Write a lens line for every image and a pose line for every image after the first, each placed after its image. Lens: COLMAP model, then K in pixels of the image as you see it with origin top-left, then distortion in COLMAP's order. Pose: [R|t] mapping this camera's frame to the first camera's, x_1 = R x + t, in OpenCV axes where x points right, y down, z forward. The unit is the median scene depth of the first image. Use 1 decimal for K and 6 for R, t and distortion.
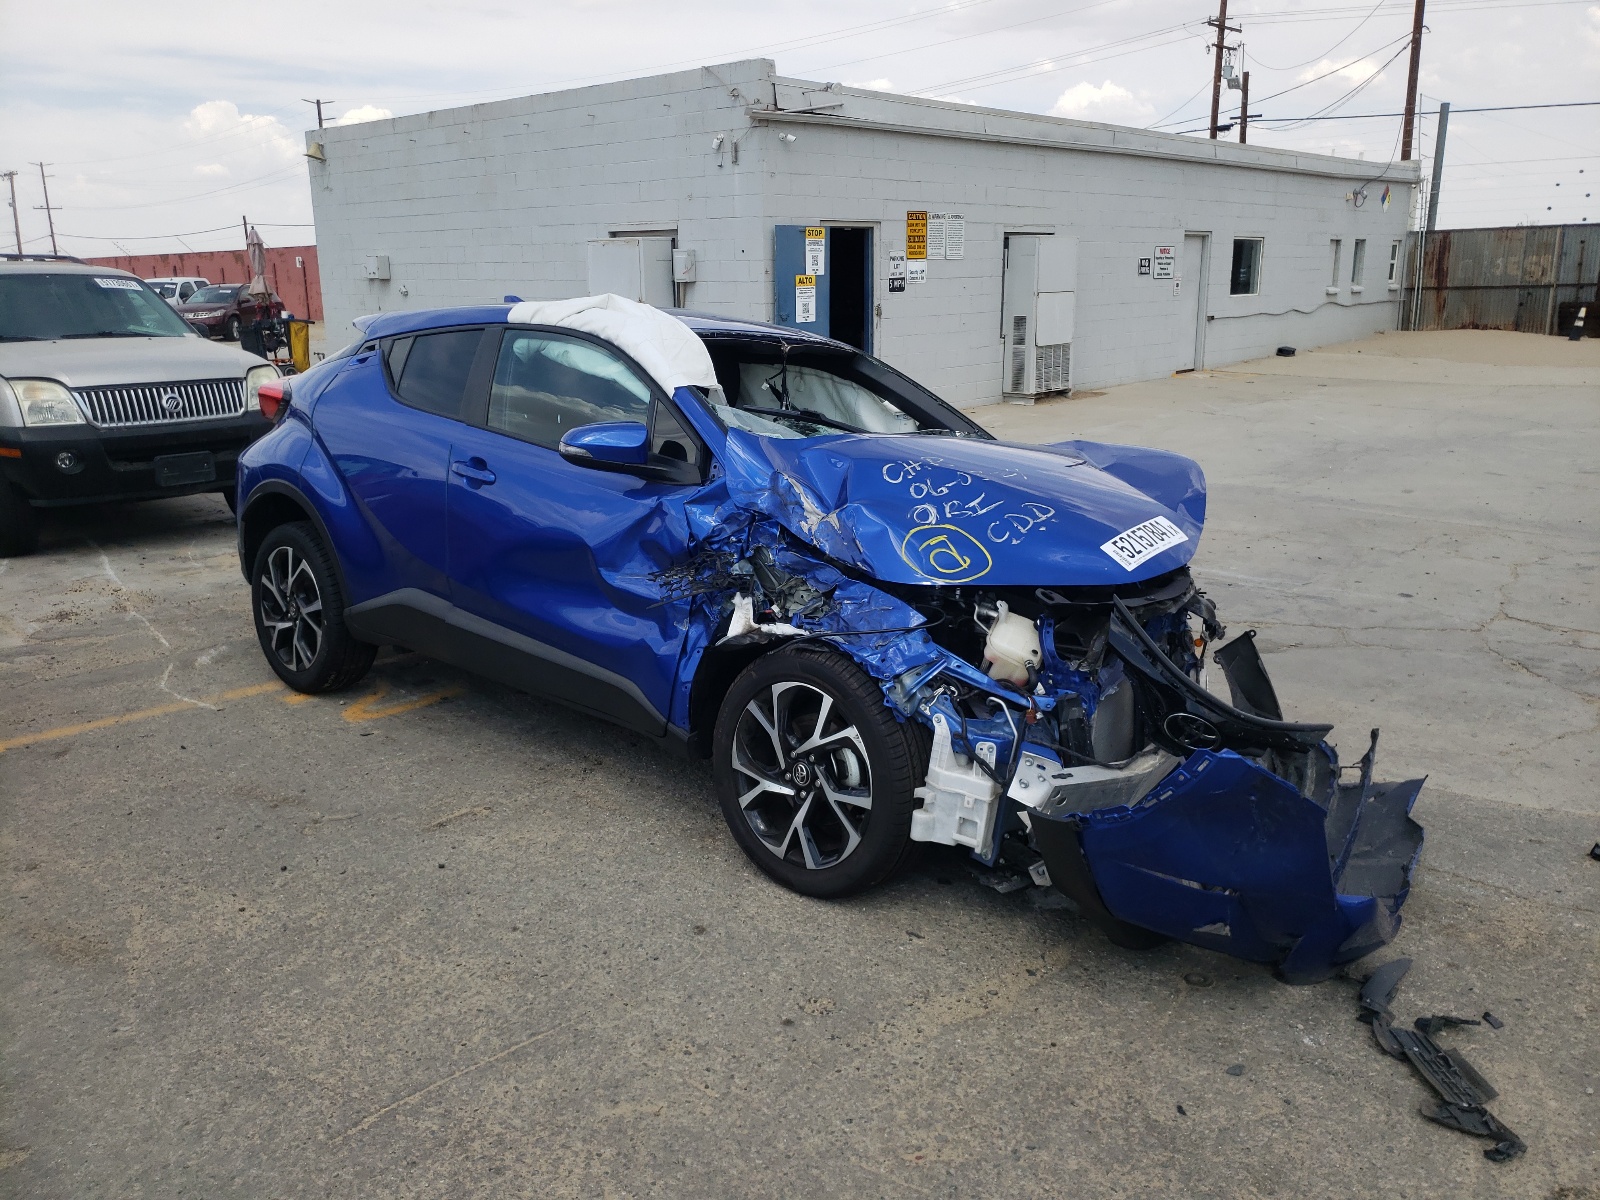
lens RADIAL K [[1227.9, 0, 803.9], [0, 1227.9, 636.6], [0, 0, 1]] dist [0.018385, 0.000055]
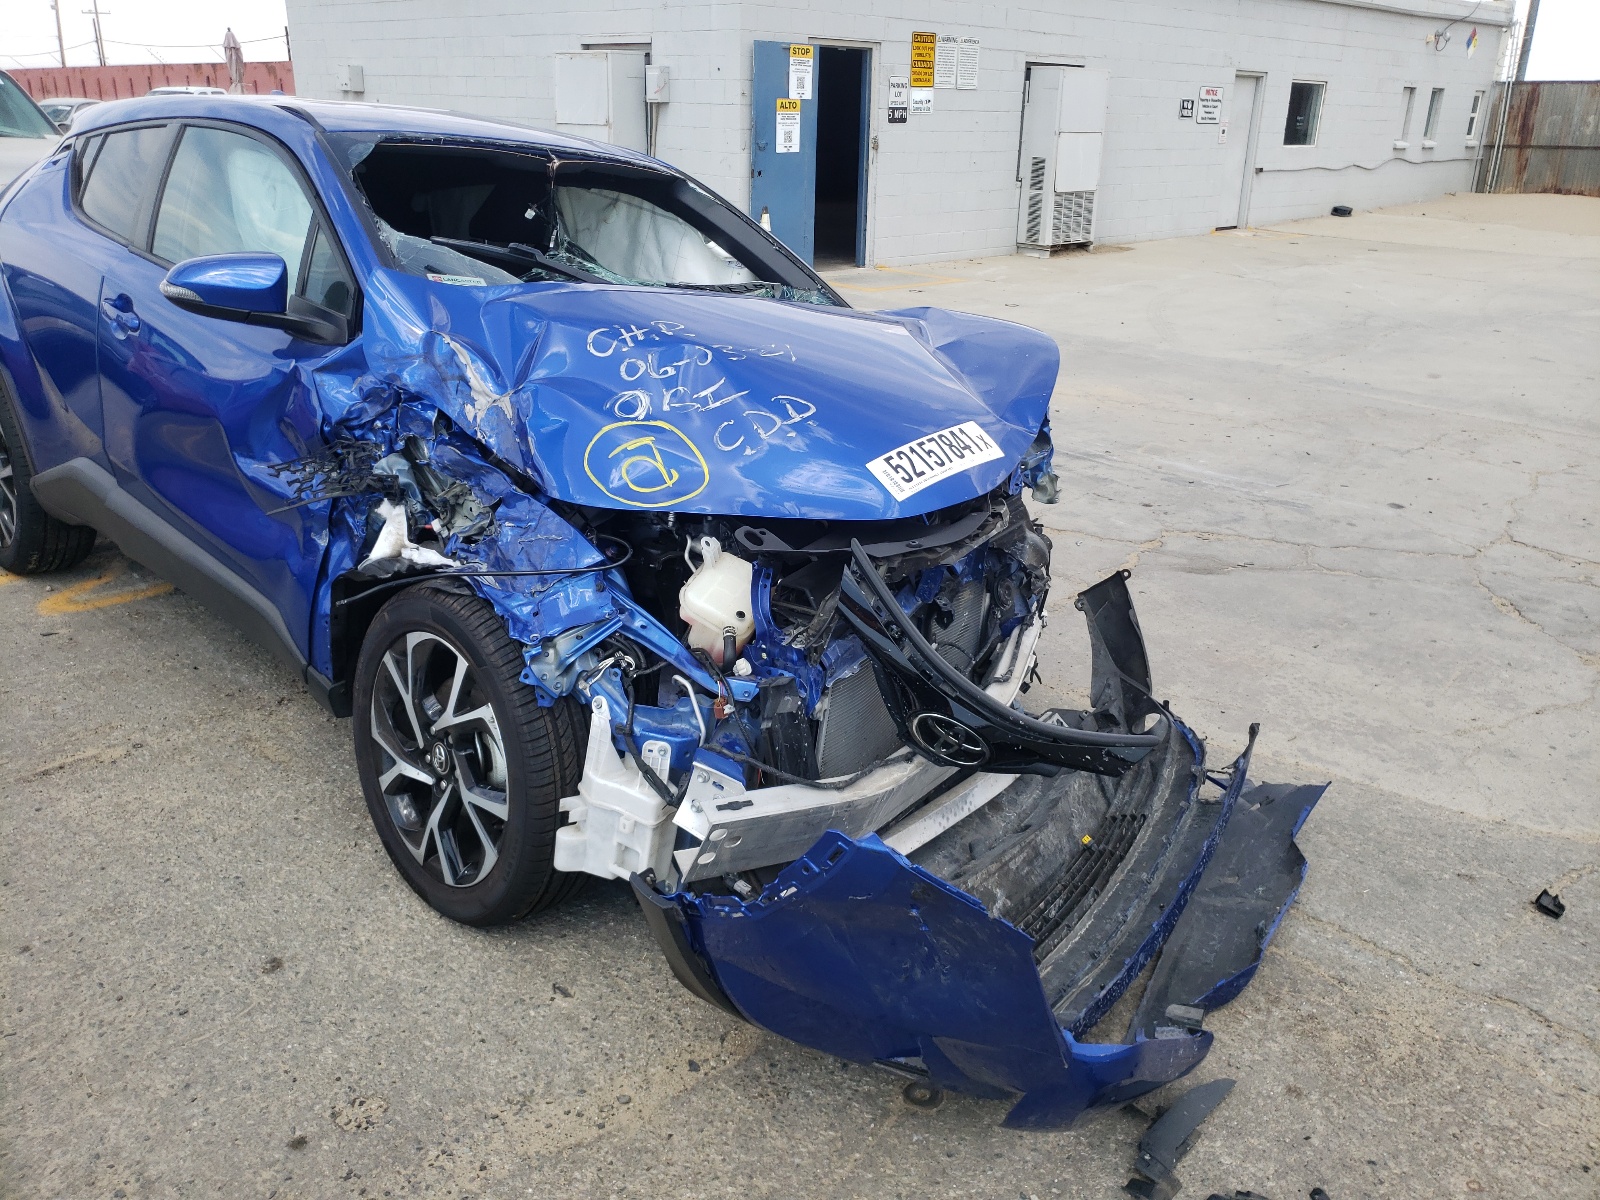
lens RADIAL K [[1227.9, 0, 795.9], [0, 1227.9, 601.0], [0, 0, 1]] dist [0.008570, 0.010586]
pose [[0.998022, 0.051684, -0.035780, 0.188888], [-0.048112, 0.994374, 0.094368, -0.048636], [0.040456, -0.092460, 0.994894, 0.235132]]
